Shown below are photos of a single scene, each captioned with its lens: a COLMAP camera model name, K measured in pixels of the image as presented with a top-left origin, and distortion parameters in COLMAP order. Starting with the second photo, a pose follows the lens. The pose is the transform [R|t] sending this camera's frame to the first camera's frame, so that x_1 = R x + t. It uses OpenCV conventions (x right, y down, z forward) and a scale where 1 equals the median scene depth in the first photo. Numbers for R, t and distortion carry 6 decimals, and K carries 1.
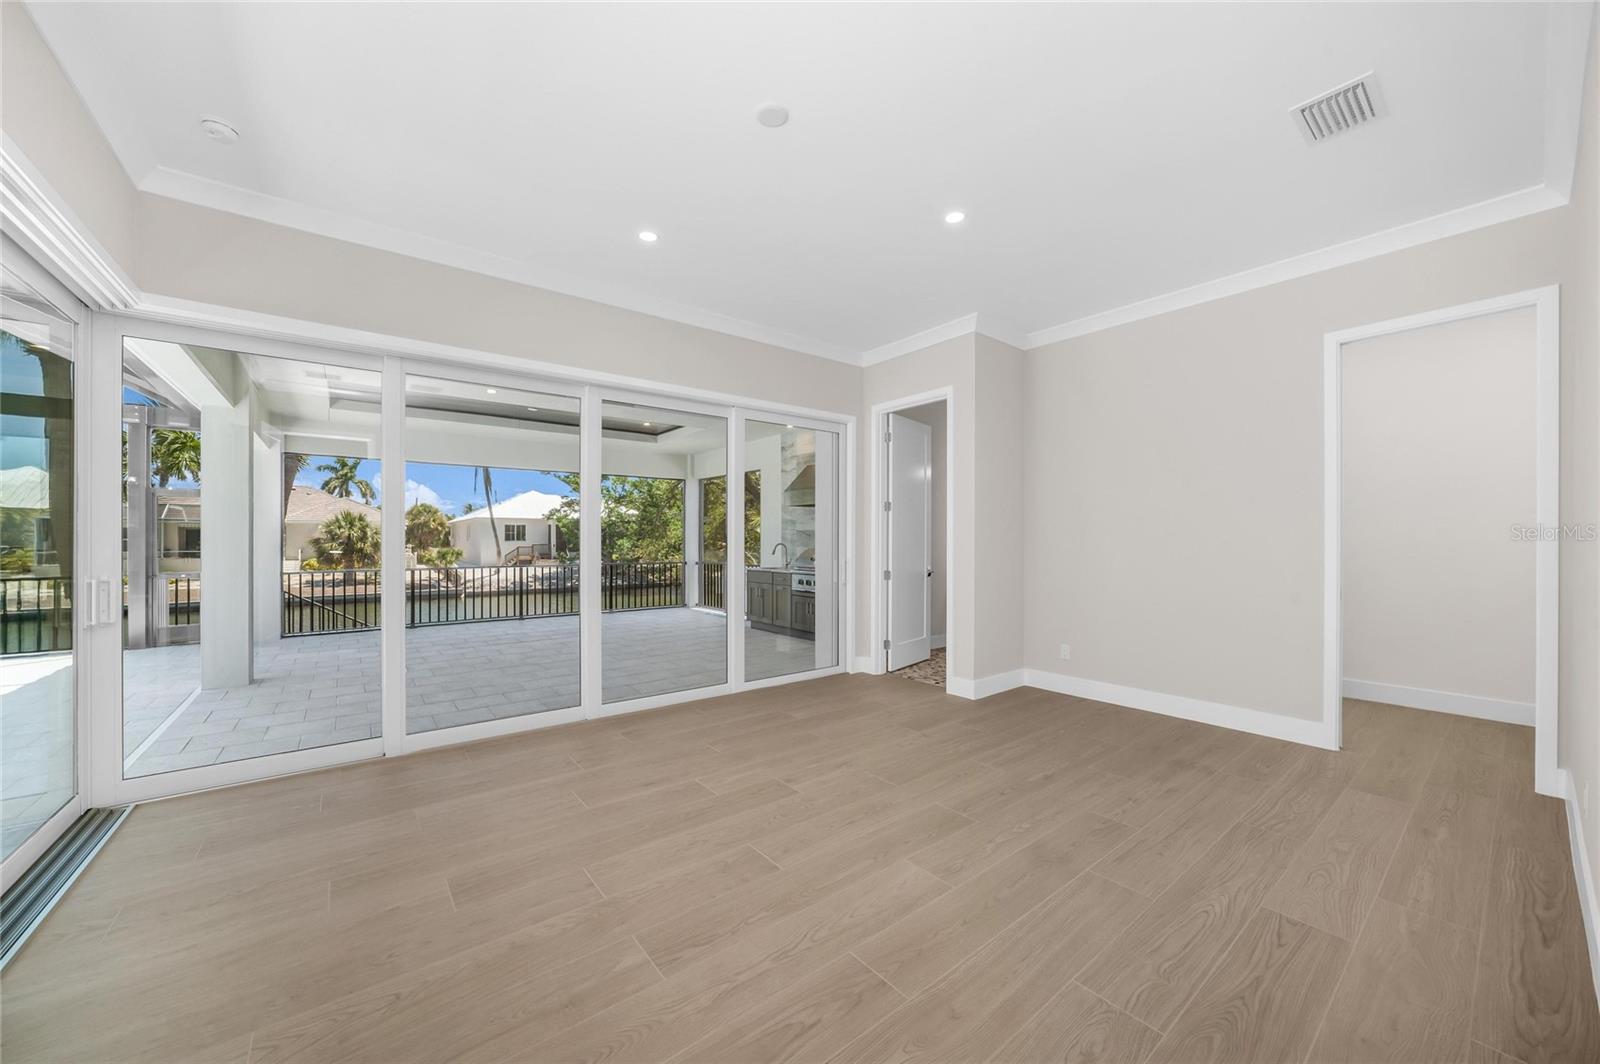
lens RADIAL K [[581.5, 0, 808.0], [0, 581.5, 540.1], [0, 0, 1]] dist [-0.021745, 0.006686]
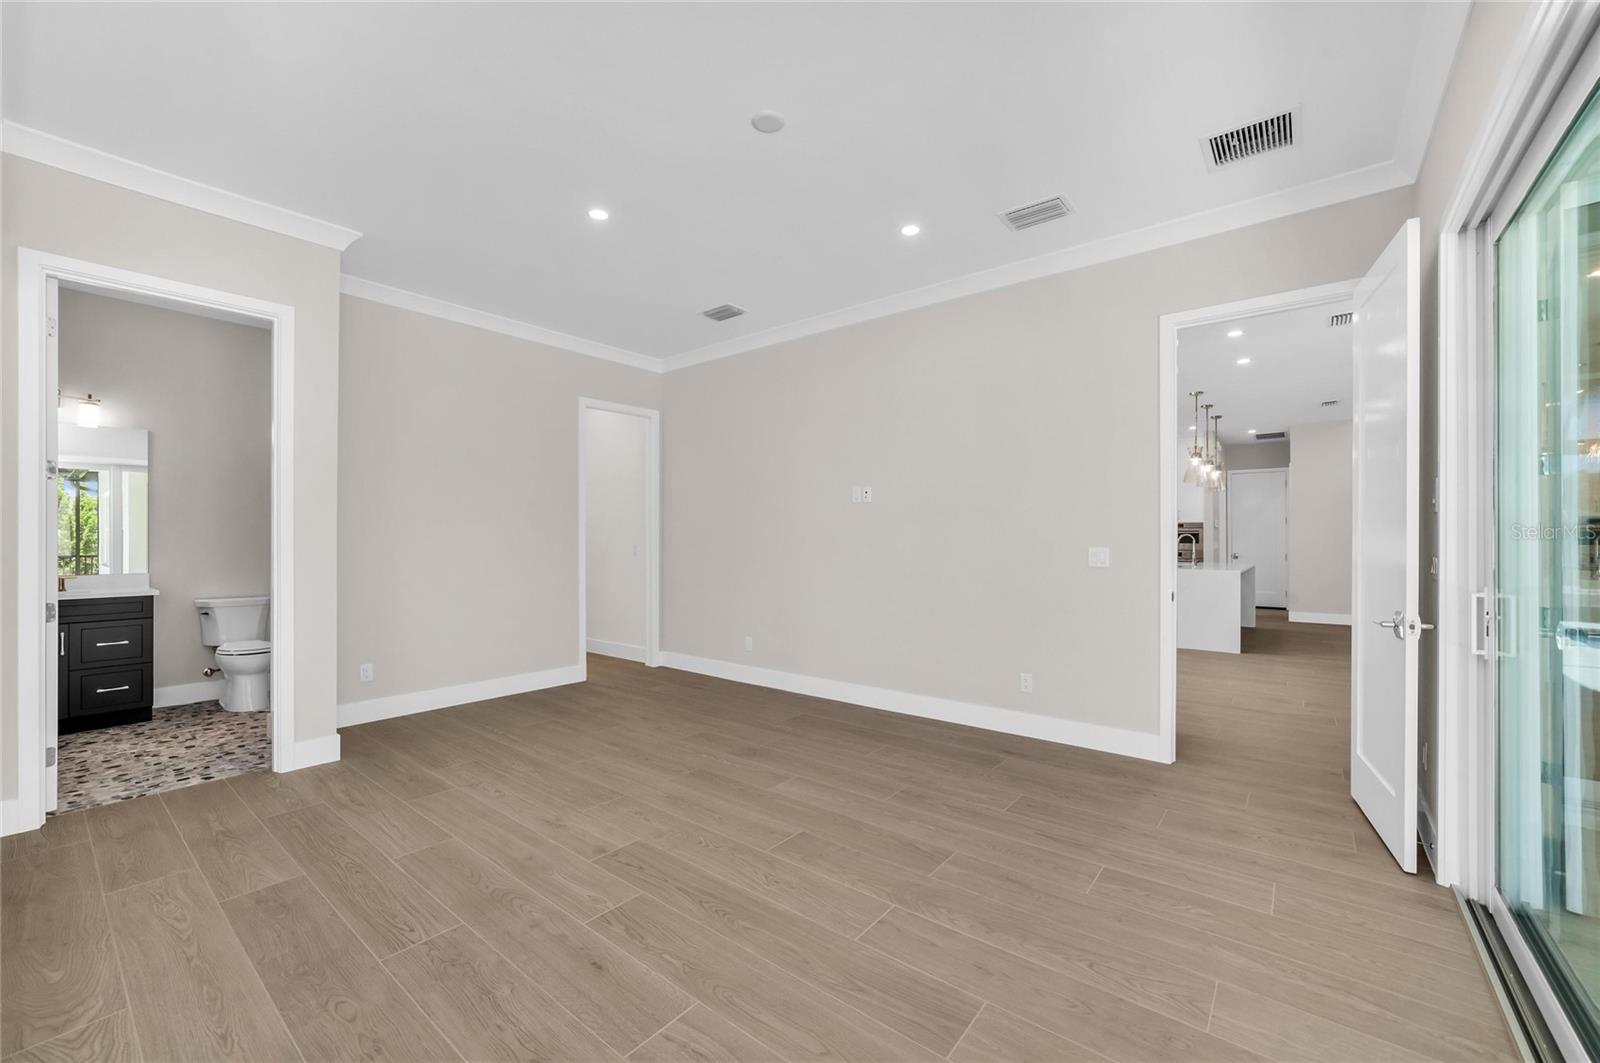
lens RADIAL K [[628.2, 0, 805.5], [0, 628.2, 537.9], [0, 0, 1]] dist [-0.021673, 0.008457]
pose [[-0.213428, 0.003273, 0.976953, -0.969761], [0.001849, 0.999994, -0.002946, 0.005588], [-0.976957, 0.001177, -0.213433, 0.986753]]
